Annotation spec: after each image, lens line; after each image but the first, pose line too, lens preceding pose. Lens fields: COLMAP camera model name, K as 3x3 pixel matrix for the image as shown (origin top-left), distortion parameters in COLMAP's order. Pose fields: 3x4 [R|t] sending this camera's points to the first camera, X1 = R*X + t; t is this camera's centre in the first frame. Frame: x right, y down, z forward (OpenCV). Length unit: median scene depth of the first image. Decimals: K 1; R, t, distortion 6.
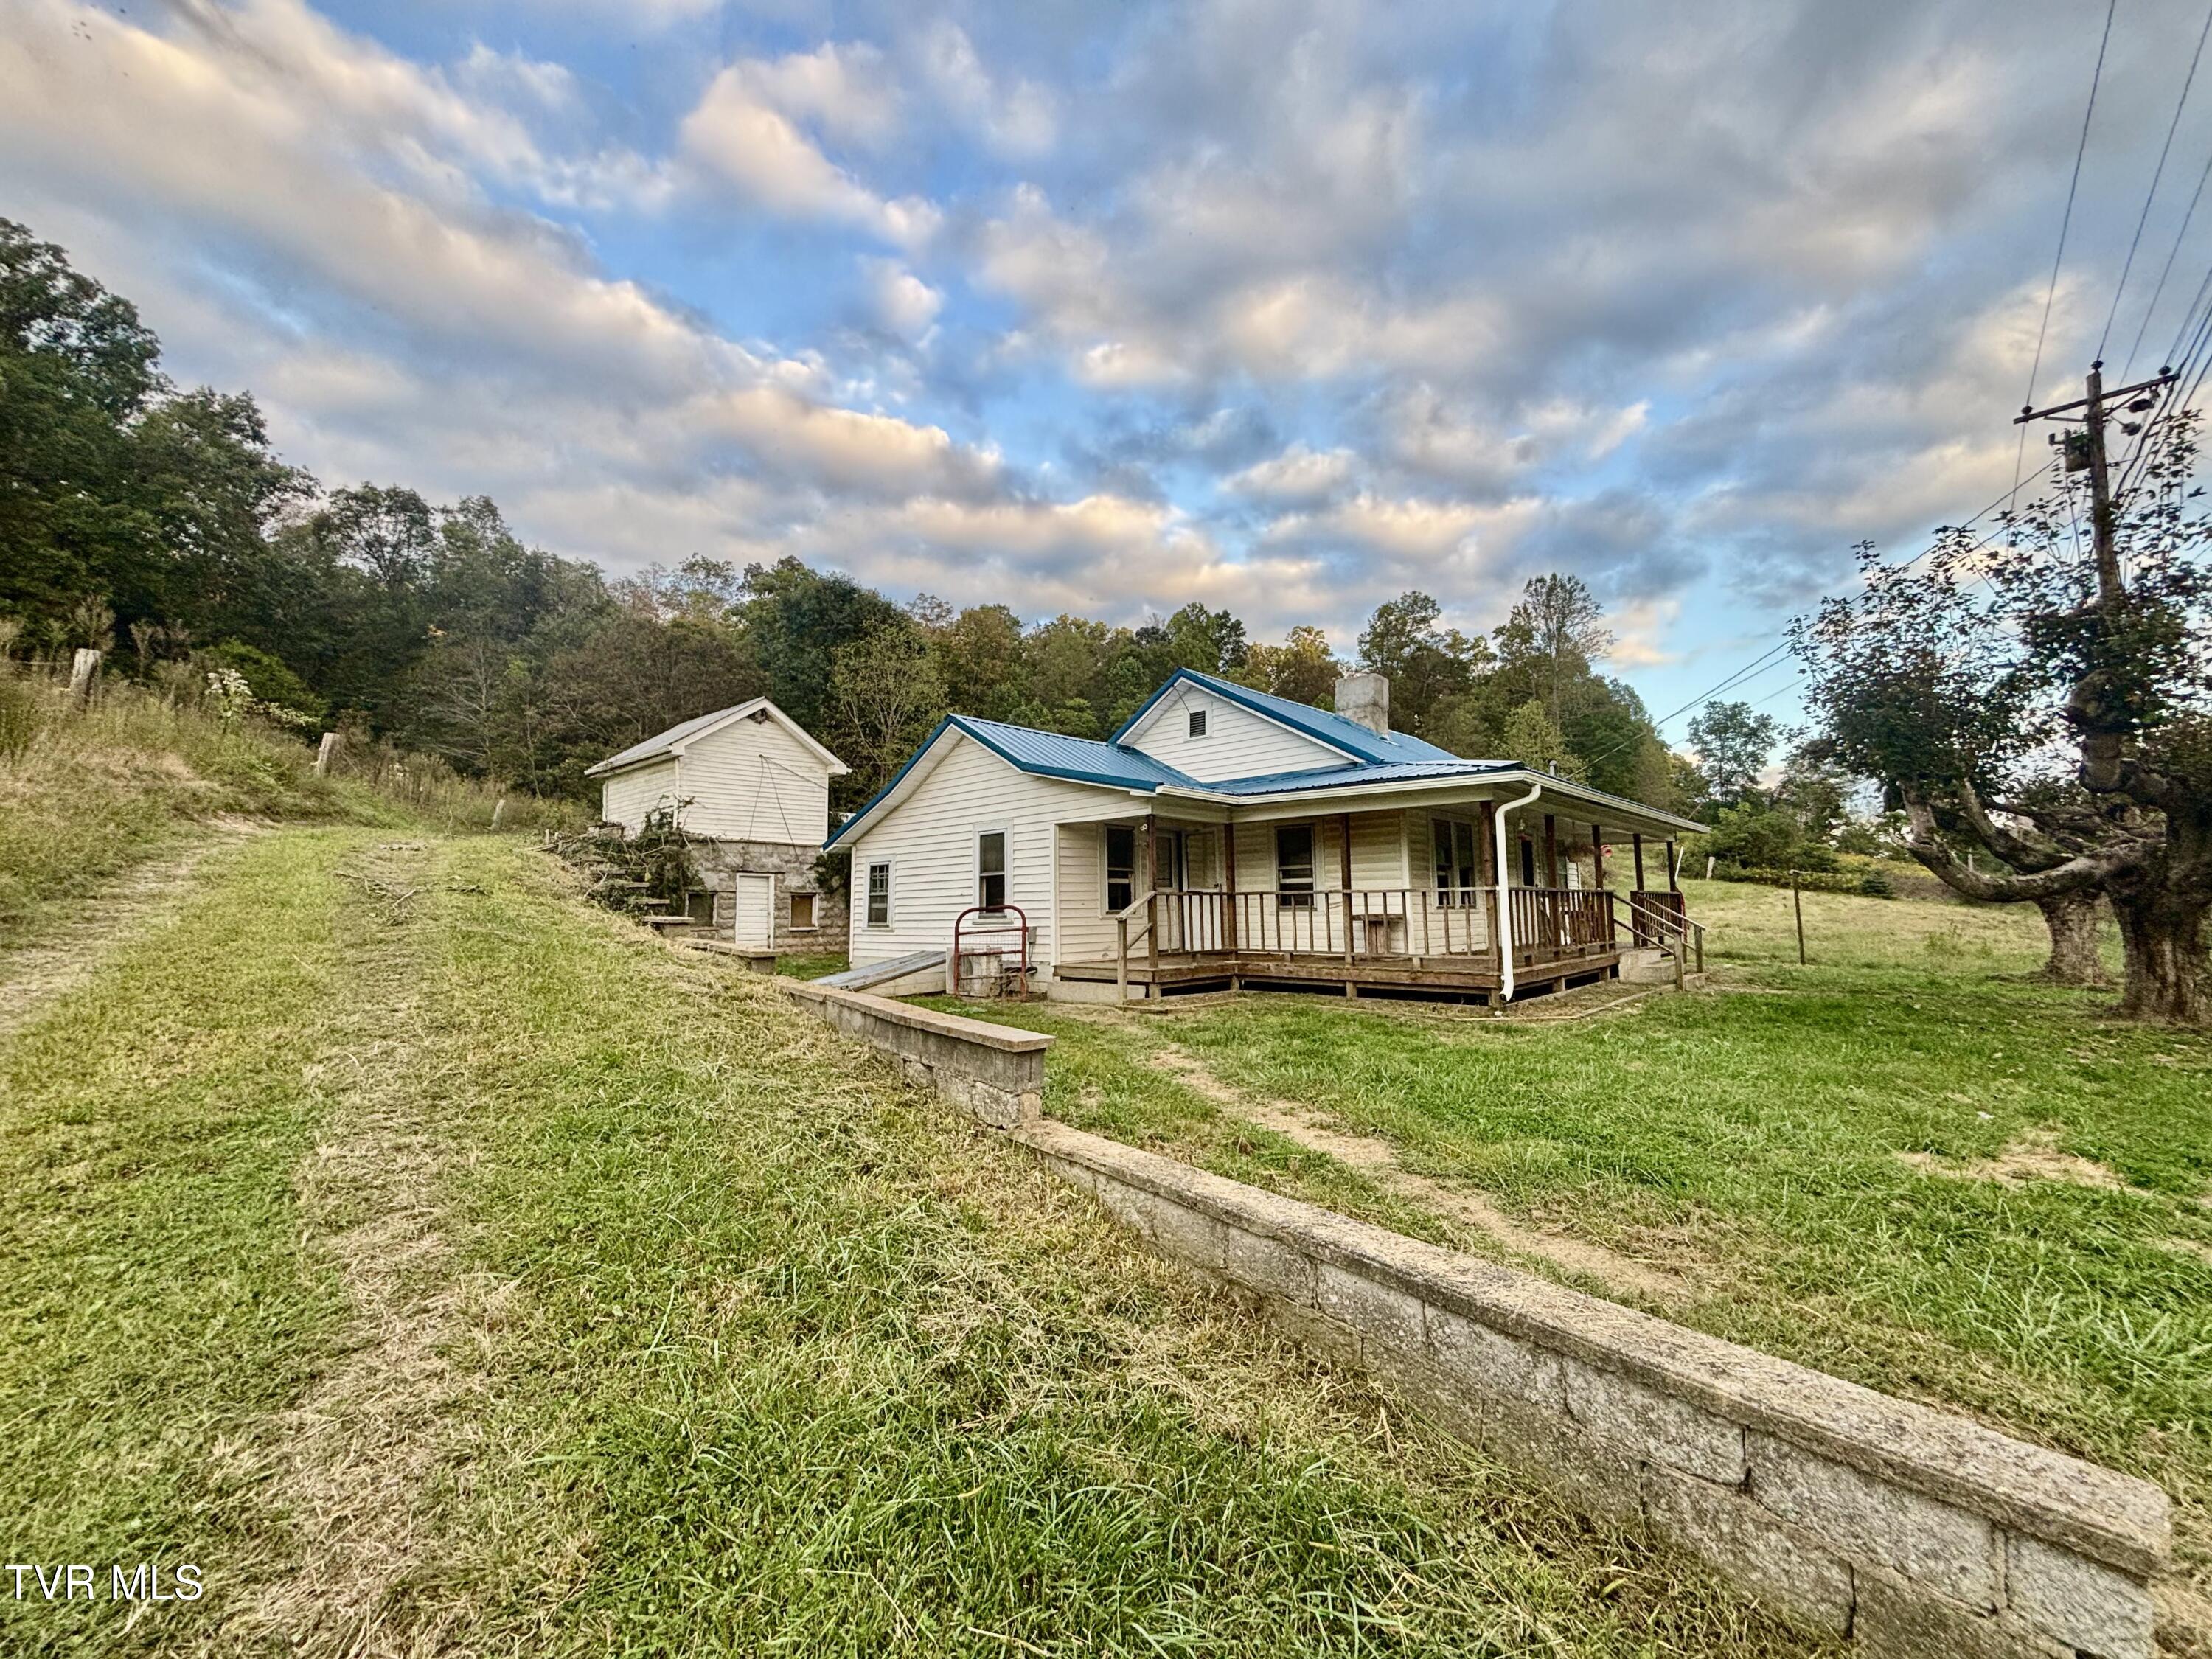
lens RADIAL K [[891.3, 0, 1105.7], [0, 891.3, 828.0], [0, 0, 1]] dist [-0.001400, -0.000008]
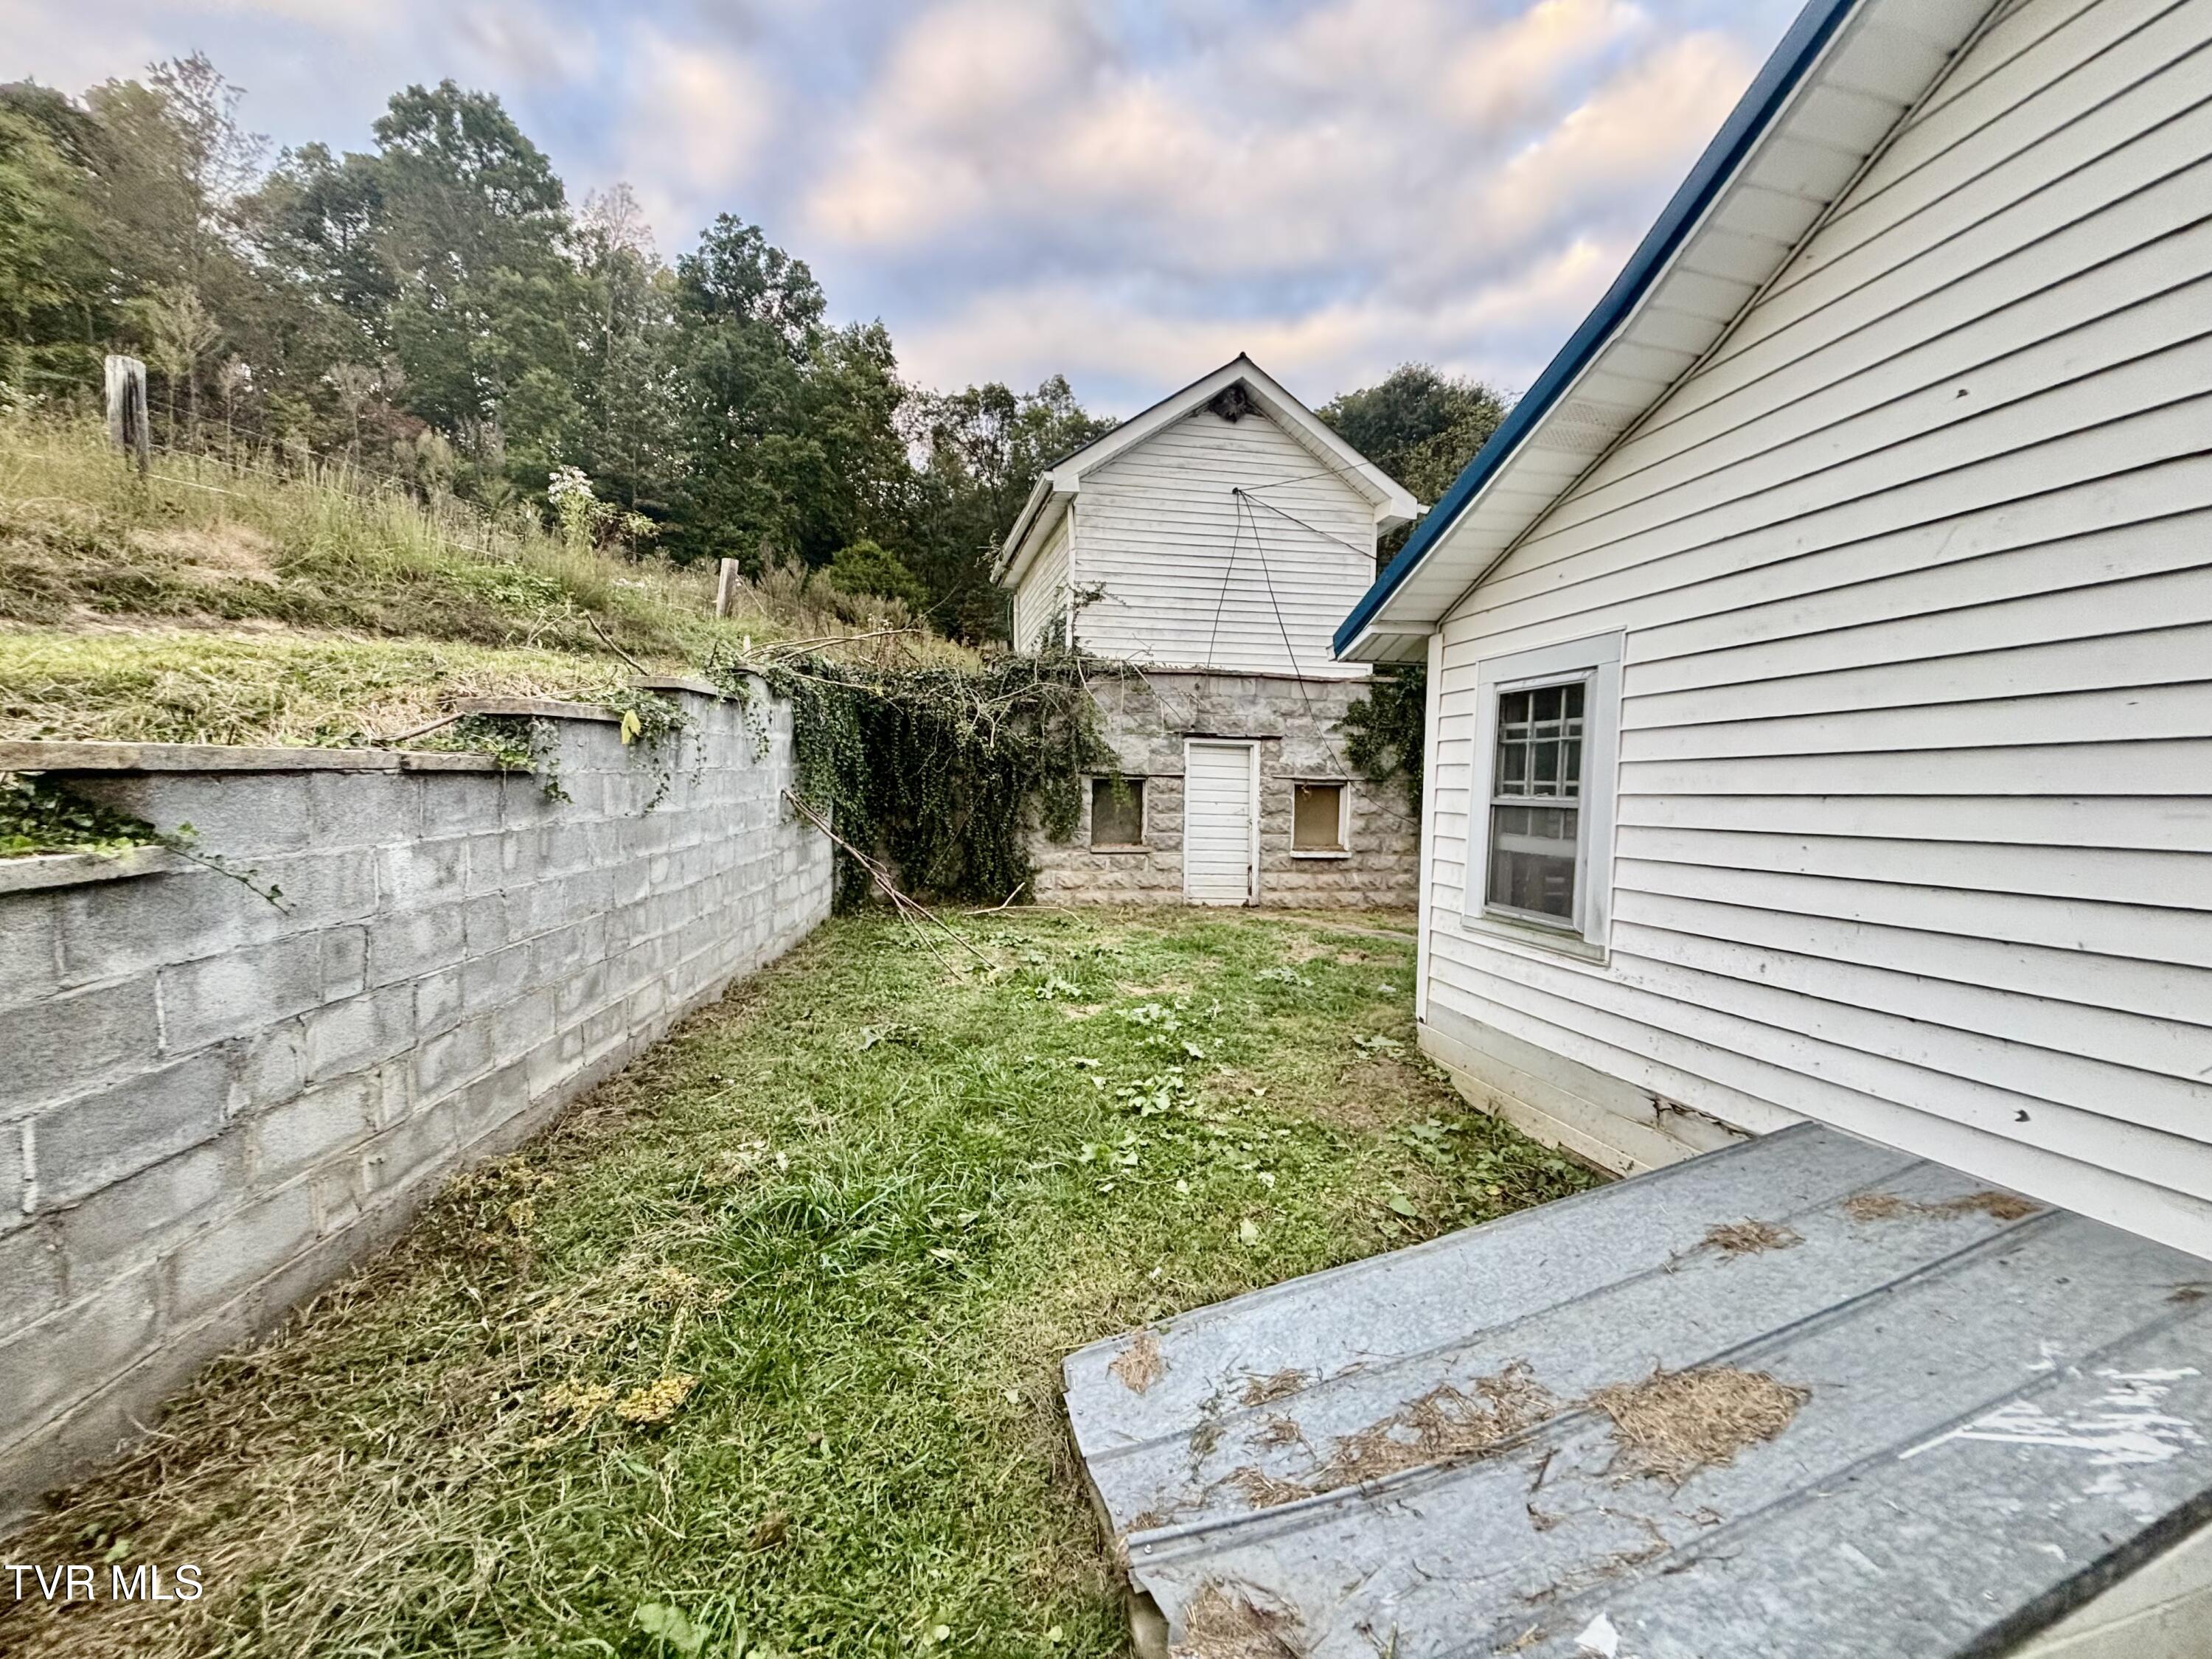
lens RADIAL K [[891.3, 0, 1102.4], [0, 891.3, 835.4], [0, 0, 1]] dist [-0.001400, -0.000008]
pose [[0.813558, 0.054239, -0.578949, -0.116279], [0.030145, 0.990367, 0.135143, 0.025424], [0.580702, -0.127399, 0.804086, 0.404633]]
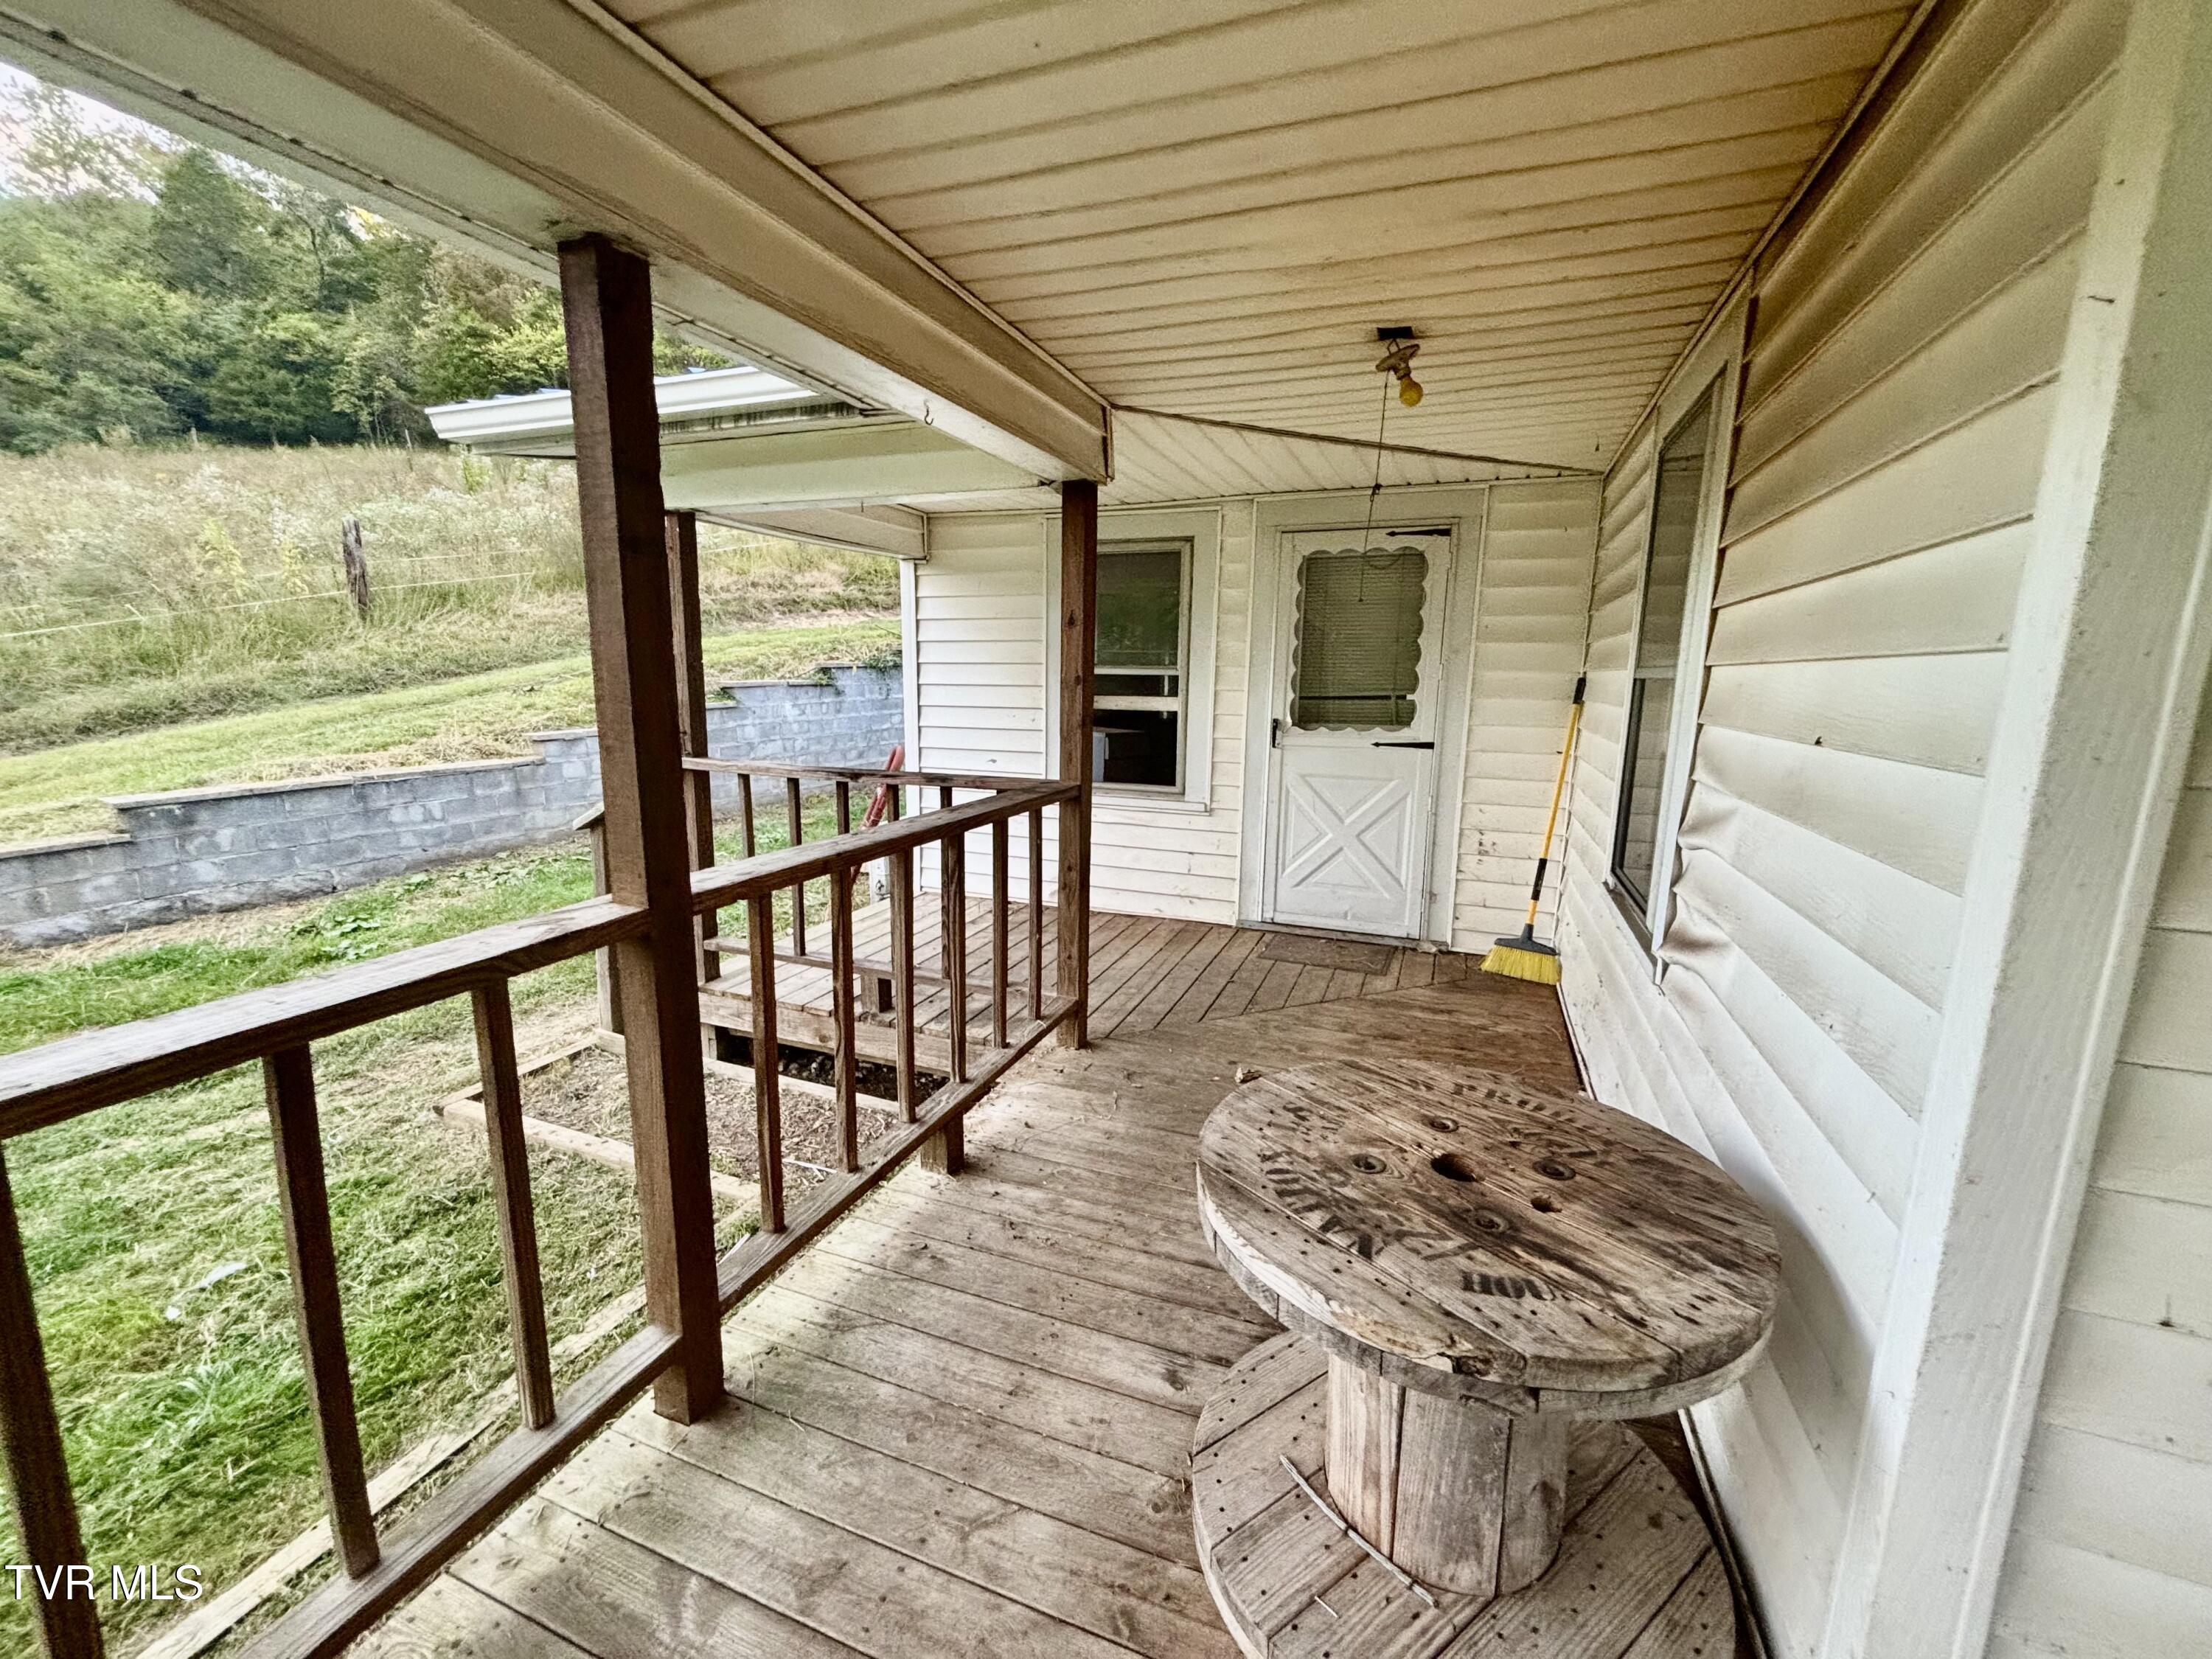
lens RADIAL K [[891.3, 0, 1123.8], [0, 891.3, 841.8], [0, 0, 1]] dist [-0.001400, -0.000008]
pose [[0.374053, 0.191481, -0.907425, 0.192698], [0.071663, 0.969560, 0.234133, 0.014544], [0.924635, -0.152607, 0.348944, 0.428313]]
